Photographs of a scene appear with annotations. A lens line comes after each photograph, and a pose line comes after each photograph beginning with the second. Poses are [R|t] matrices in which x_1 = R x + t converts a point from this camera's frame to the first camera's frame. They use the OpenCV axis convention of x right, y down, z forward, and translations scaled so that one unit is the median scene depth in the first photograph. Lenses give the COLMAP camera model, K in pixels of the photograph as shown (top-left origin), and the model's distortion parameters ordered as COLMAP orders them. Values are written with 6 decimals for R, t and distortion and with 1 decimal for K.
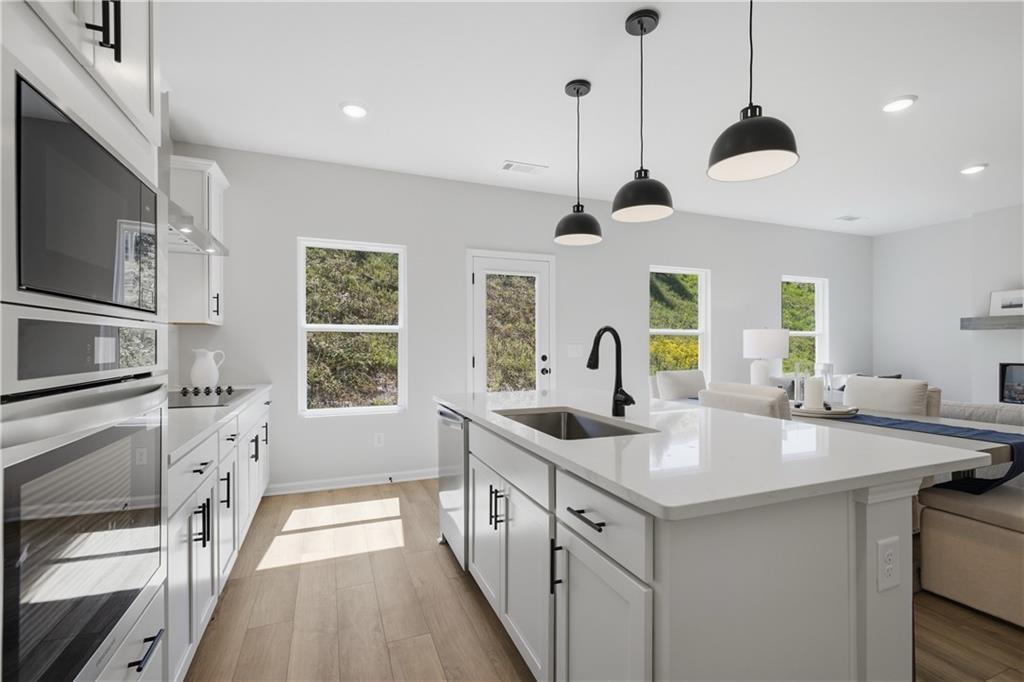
lens RADIAL K [[472.4, 0, 510.6], [0, 472.4, 344.9], [0, 0, 1]] dist [0.033837, 0.000536]
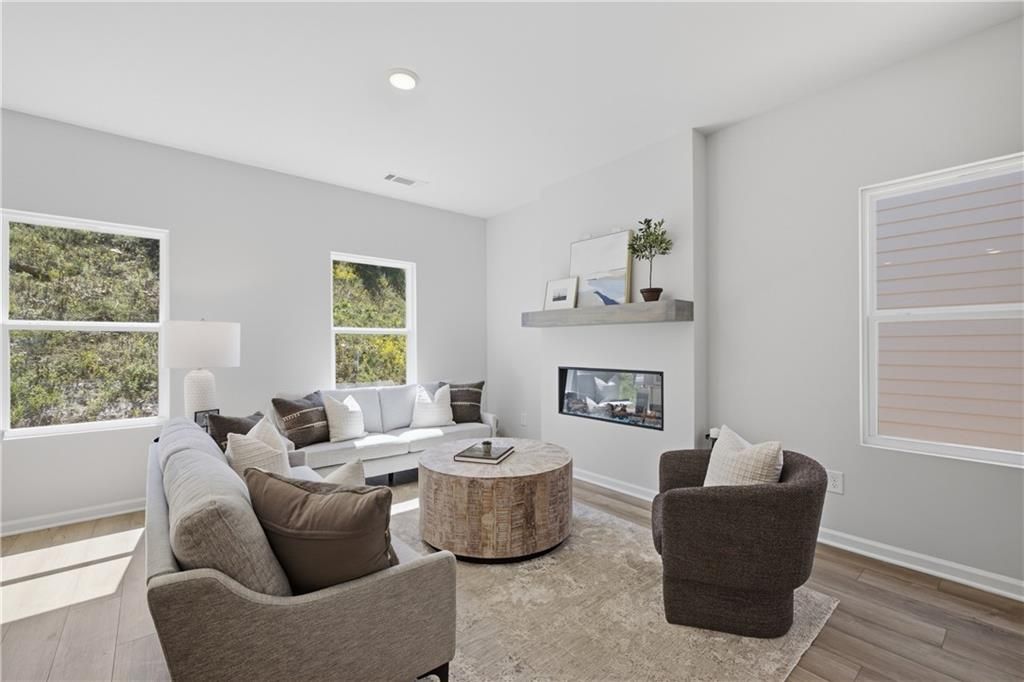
lens RADIAL K [[435.0, 0, 501.8], [0, 435.0, 338.8], [0, 0, 1]] dist [0.009231, -0.000387]
pose [[0.961004, 0.001537, 0.276530, 0.689398], [0.002680, 0.999886, -0.014872, -0.000351], [-0.276521, 0.015033, 0.960890, 0.304692]]
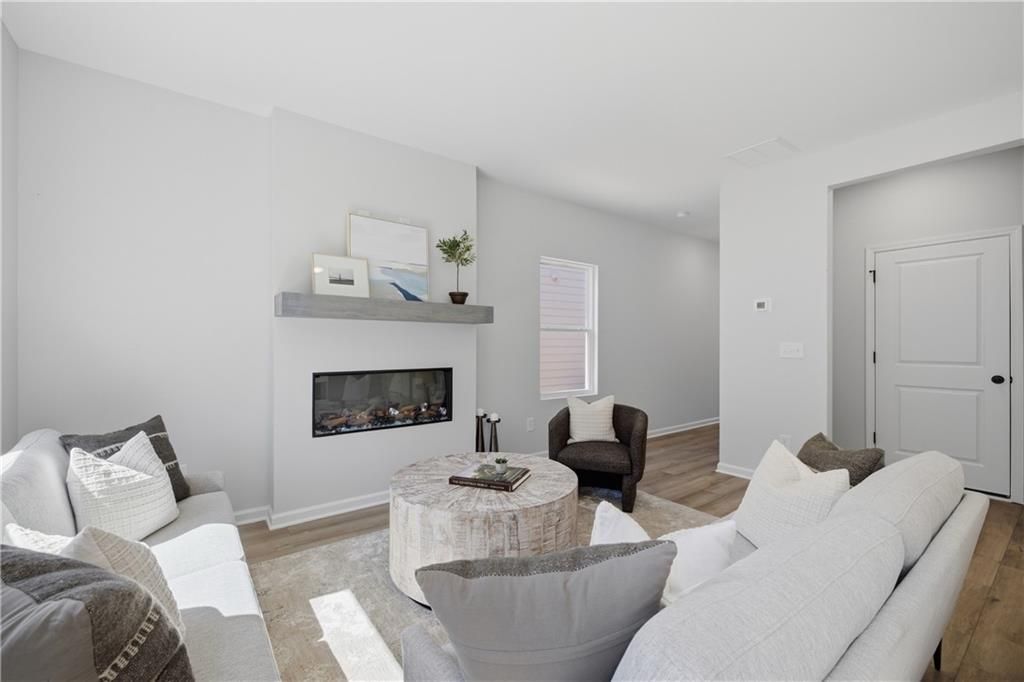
lens RADIAL K [[435.0, 0, 510.5], [0, 435.0, 343.0], [0, 0, 1]] dist [0.009231, -0.000387]
pose [[-0.253677, 0.002515, 0.967286, 0.409249], [-0.001232, 0.999995, -0.002923, 0.000741], [-0.967288, -0.001934, -0.253672, 0.885436]]
